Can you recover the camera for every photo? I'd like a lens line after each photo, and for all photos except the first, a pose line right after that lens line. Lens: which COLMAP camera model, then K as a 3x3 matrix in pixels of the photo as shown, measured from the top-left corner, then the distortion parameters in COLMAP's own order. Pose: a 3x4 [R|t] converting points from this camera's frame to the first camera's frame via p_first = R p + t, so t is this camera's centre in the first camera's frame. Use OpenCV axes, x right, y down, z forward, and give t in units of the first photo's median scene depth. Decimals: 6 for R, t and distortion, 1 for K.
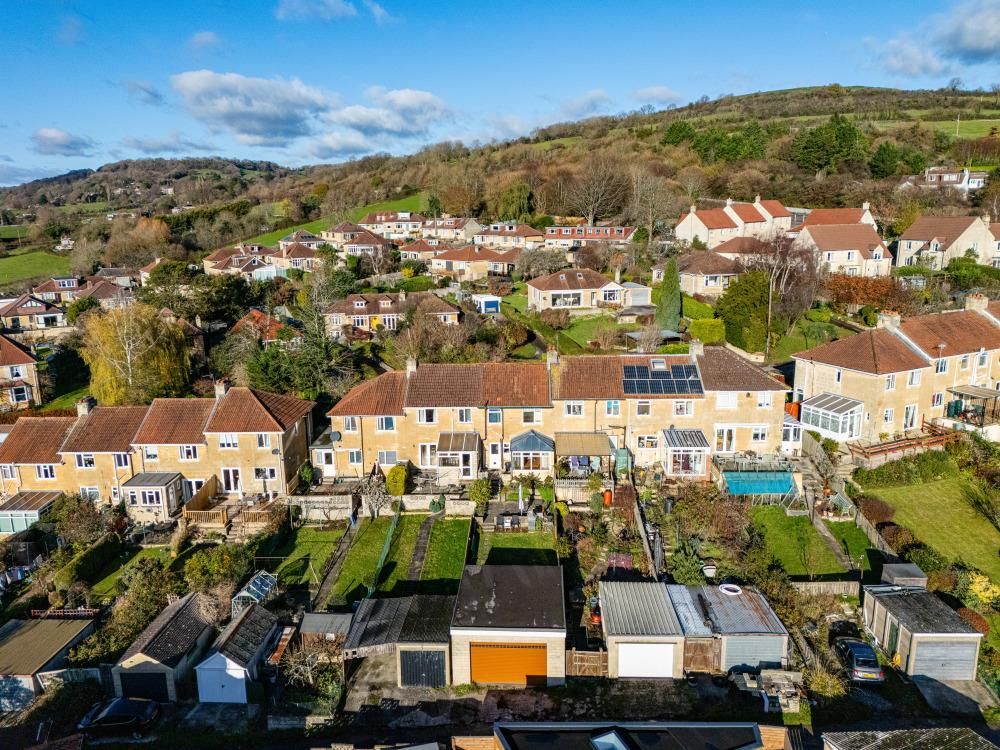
lens RADIAL K [[725.6, 0, 501.0], [0, 725.6, 370.5], [0, 0, 1]] dist [0.086460, -0.084610]
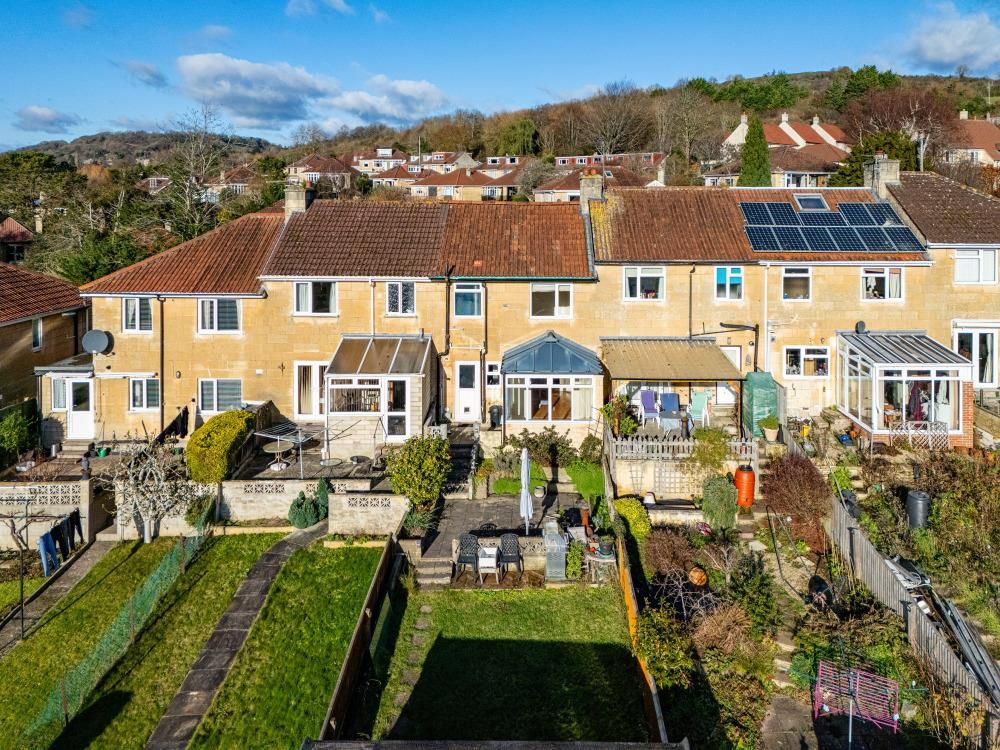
lens RADIAL K [[774.9, 0, 542.6], [0, 774.9, 219.0], [0, 0, 1]] dist [0.030661, -0.006808]
pose [[0.998434, 0.020678, 0.051983, 0.010989], [-0.010646, 0.982430, -0.186330, 0.102891], [-0.054922, 0.185485, 0.981111, 0.520753]]
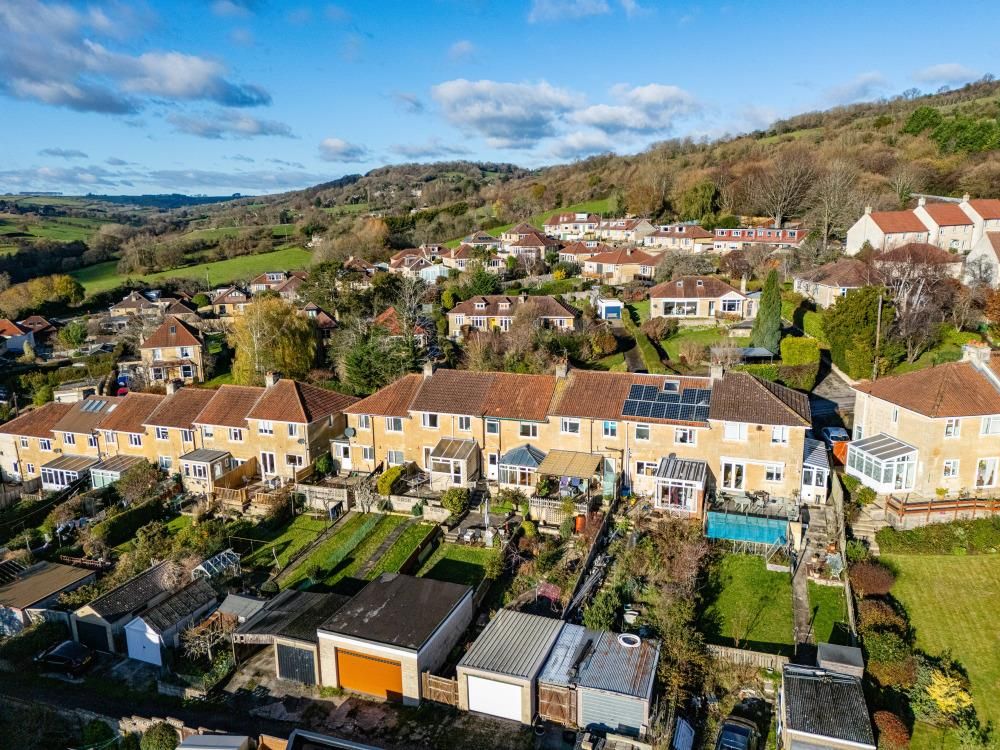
lens RADIAL K [[725.6, 0, 501.0], [0, 725.6, 370.5], [0, 0, 1]] dist [0.086460, -0.084610]
pose [[0.952000, 0.065311, -0.299049, 0.293713], [-0.064687, 0.997834, 0.011997, -0.026084], [0.299185, 0.007924, 0.954162, 0.057496]]
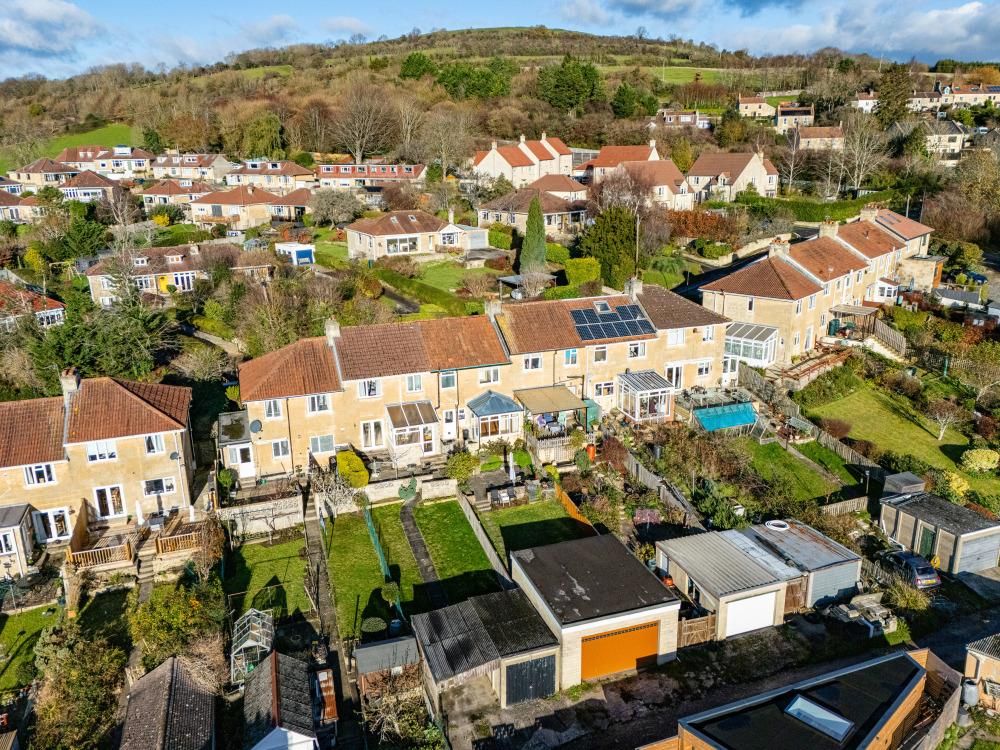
lens RADIAL K [[753.6, 0, 509.8], [0, 753.6, 371.4], [0, 0, 1]] dist [0.093113, -0.097661]
pose [[0.927038, -0.103978, 0.360263, -0.264867], [0.079701, 0.993470, 0.081641, -0.014926], [-0.366399, -0.046971, 0.929272, 0.133198]]
